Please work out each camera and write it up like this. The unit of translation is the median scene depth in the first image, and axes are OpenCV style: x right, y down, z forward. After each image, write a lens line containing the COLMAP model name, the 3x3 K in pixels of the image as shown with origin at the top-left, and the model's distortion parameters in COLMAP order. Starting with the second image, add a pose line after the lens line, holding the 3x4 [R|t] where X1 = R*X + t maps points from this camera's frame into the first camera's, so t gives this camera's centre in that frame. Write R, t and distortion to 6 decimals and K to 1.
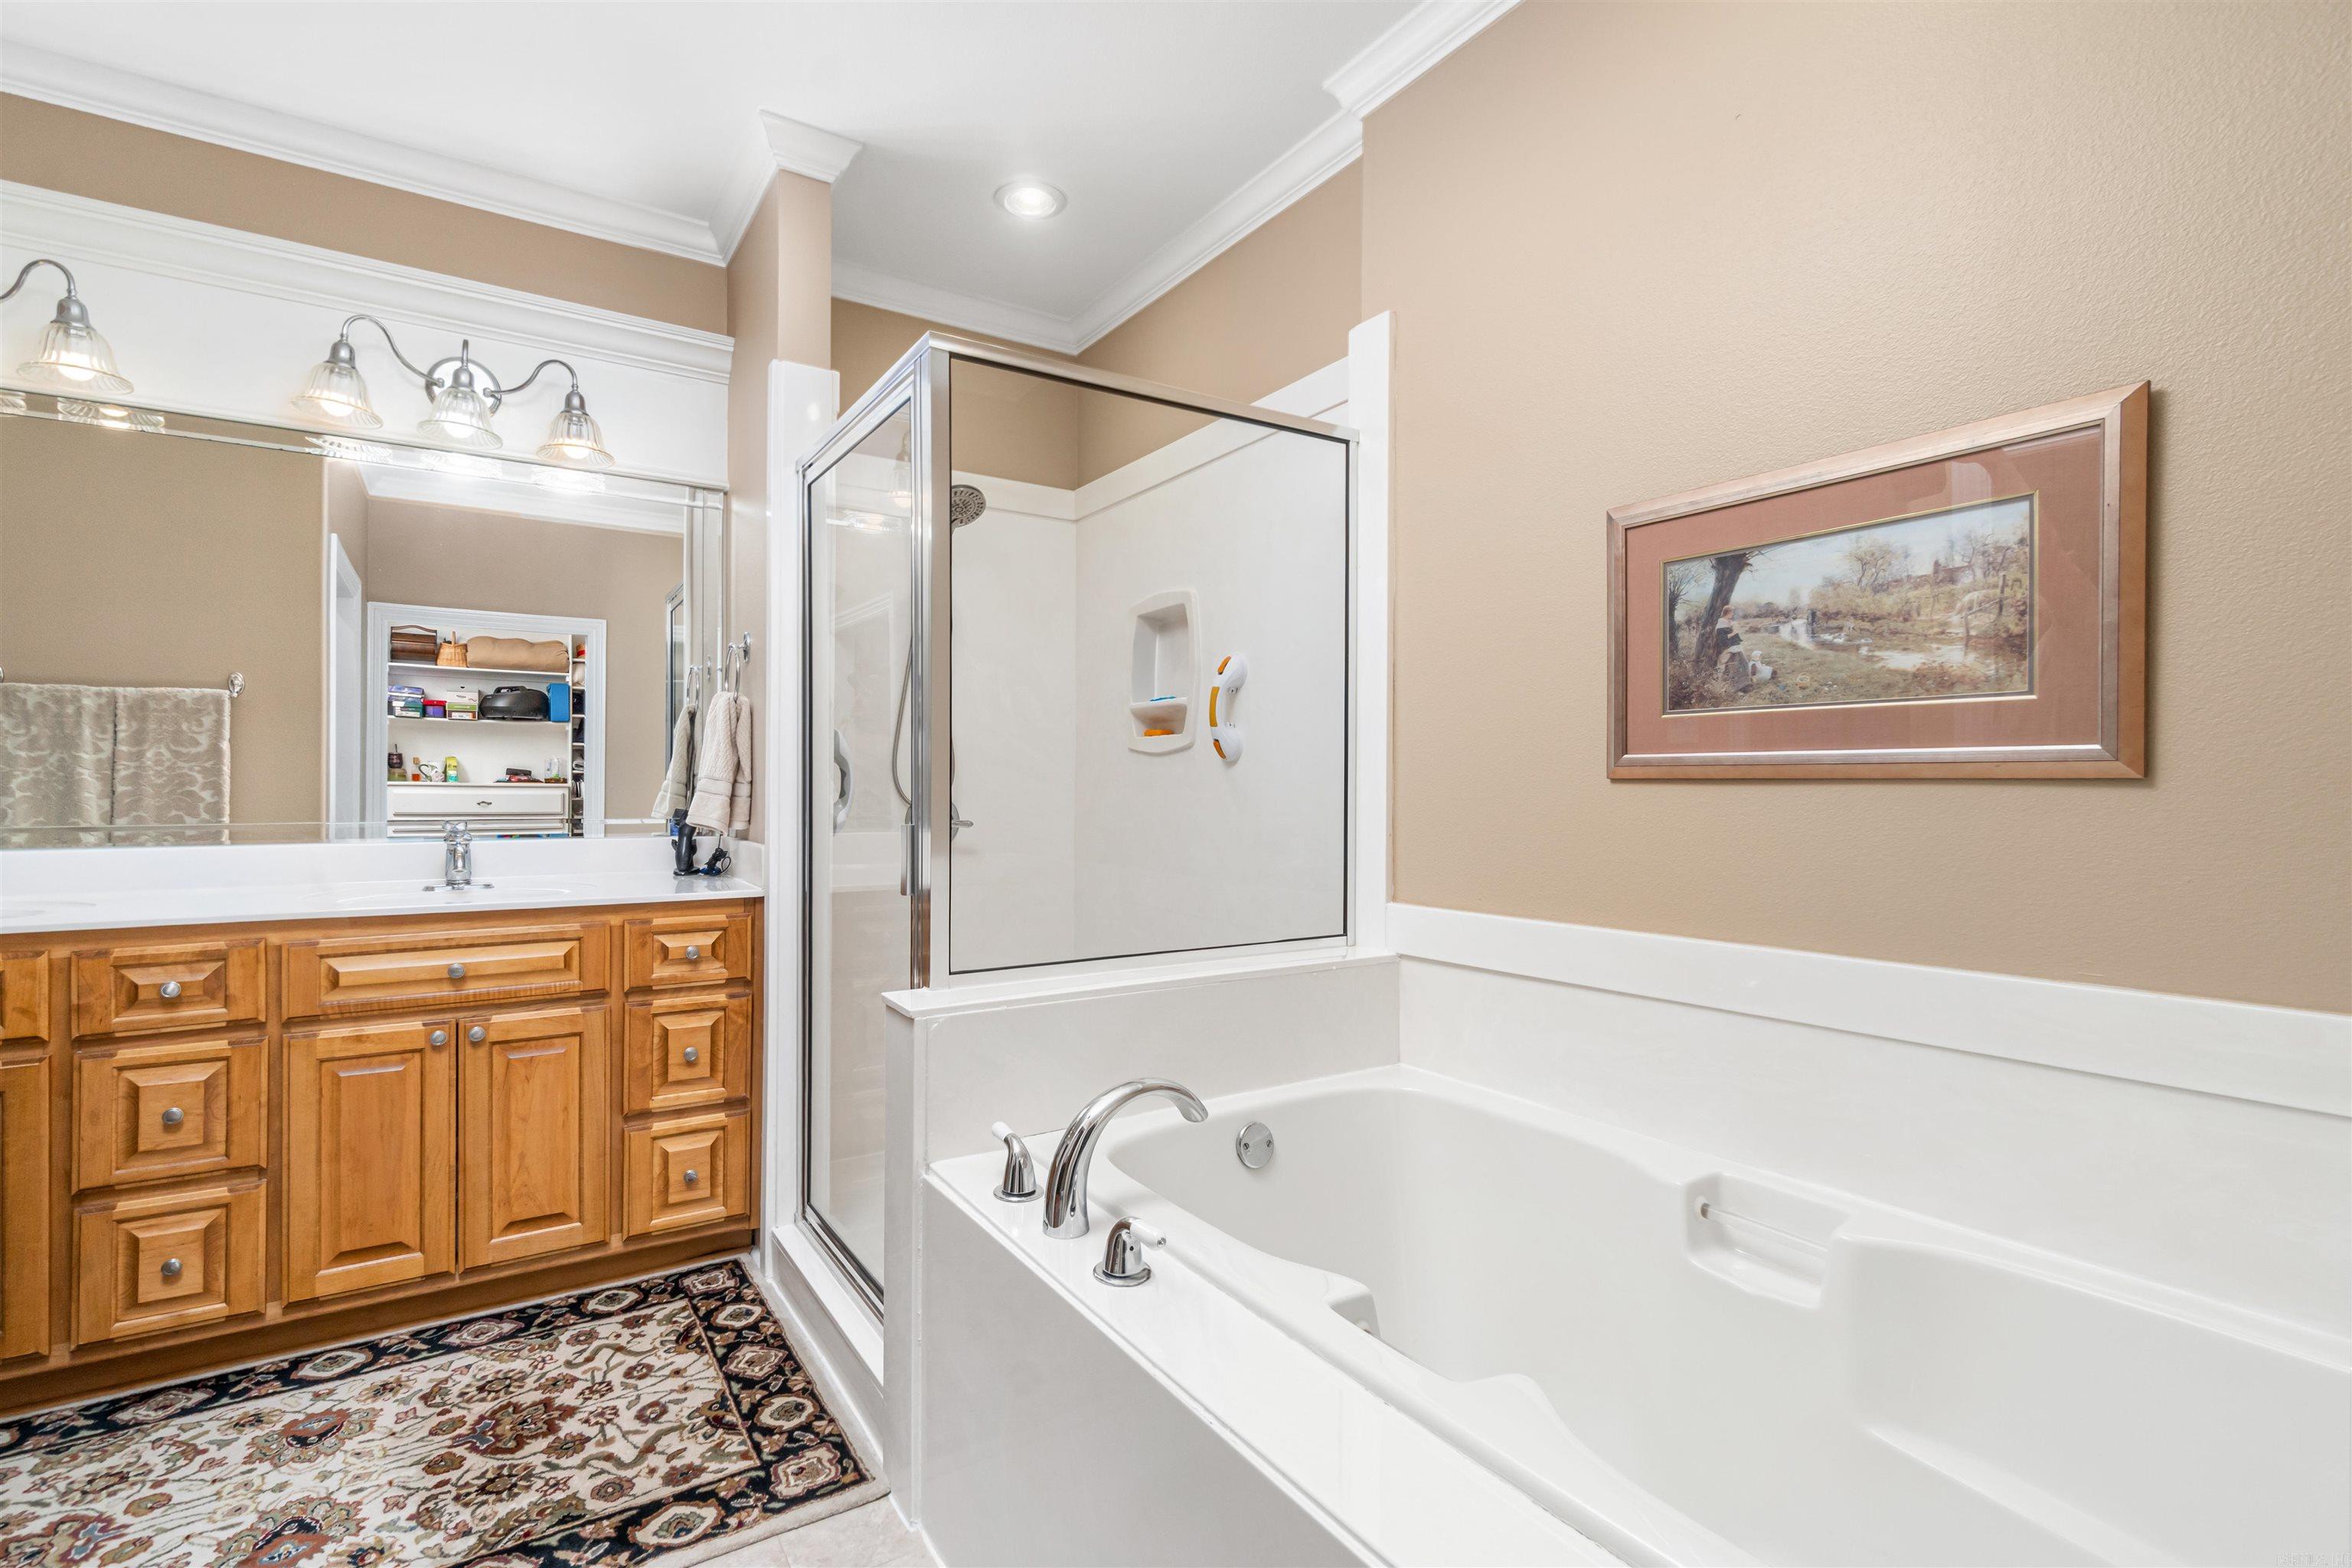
lens RADIAL K [[1071.7, 0, 1157.8], [0, 1071.7, 793.6], [0, 0, 1]] dist [0.007252, 0.000687]
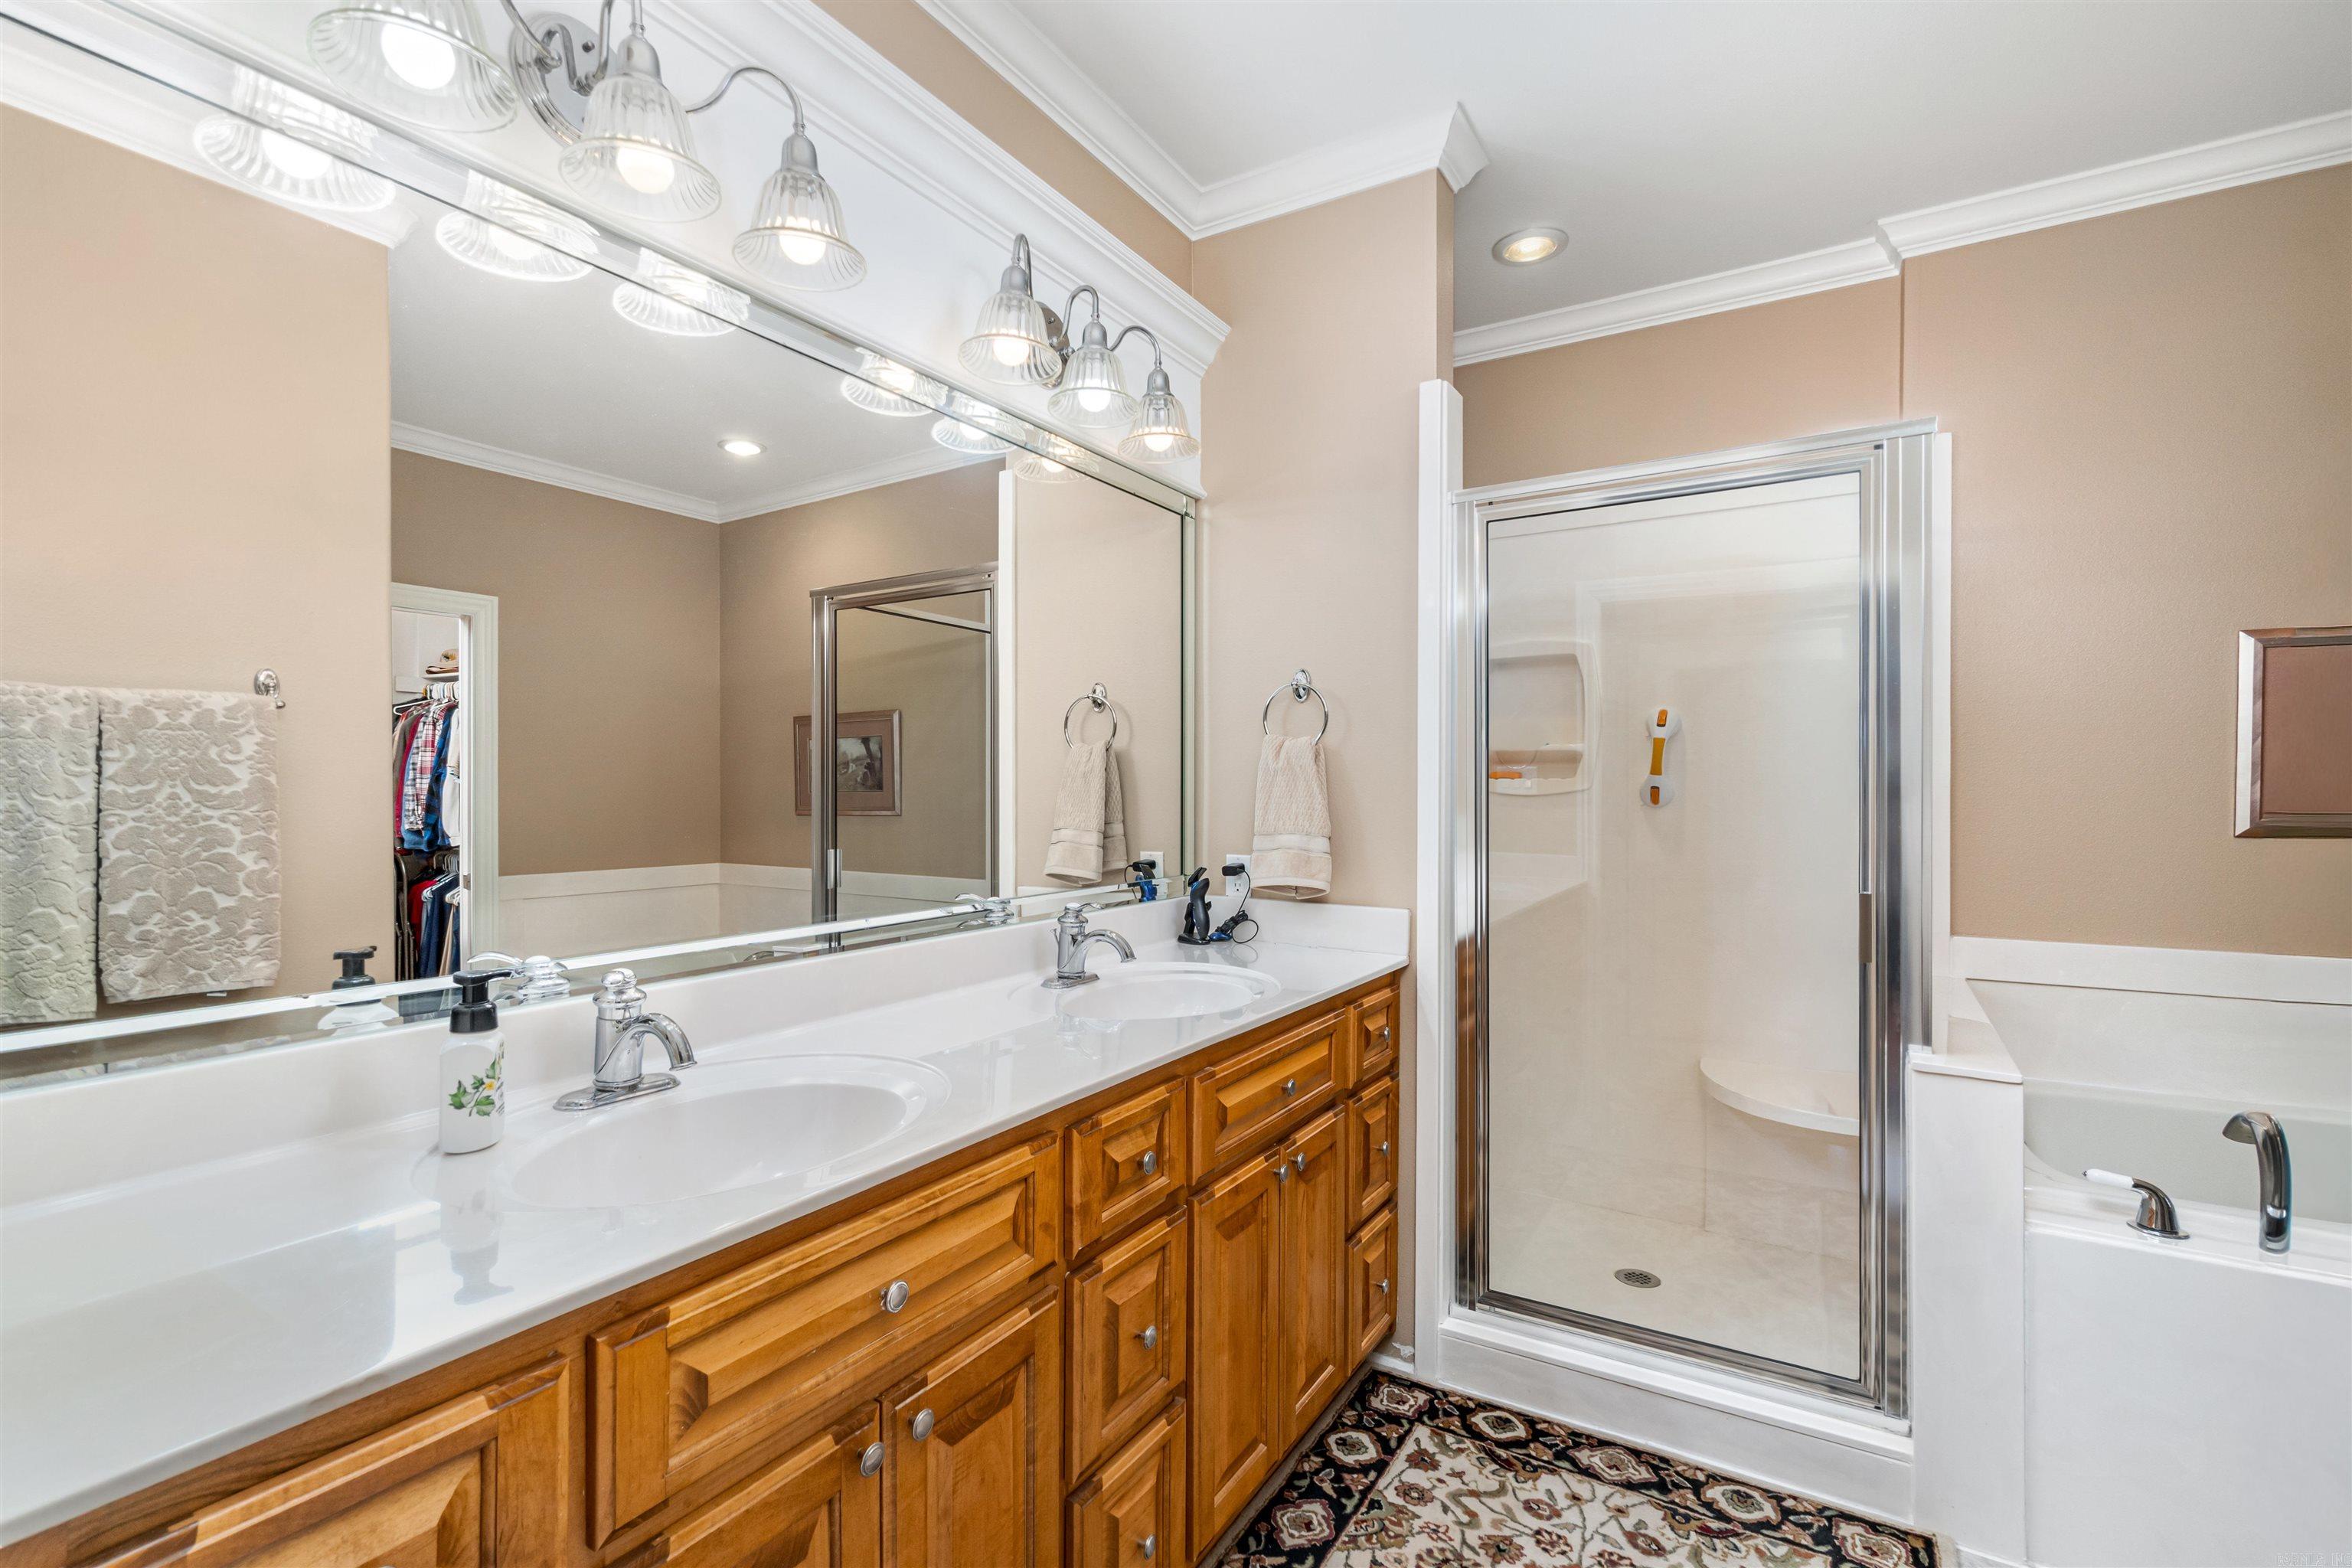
lens RADIAL K [[1071.7, 0, 1157.8], [0, 1071.7, 793.6], [0, 0, 1]] dist [0.007252, 0.000687]
pose [[0.902958, -0.006728, 0.429677, -1.046740], [0.004415, 0.999970, 0.006380, -0.061794], [-0.429707, -0.003864, 0.902960, 0.297755]]
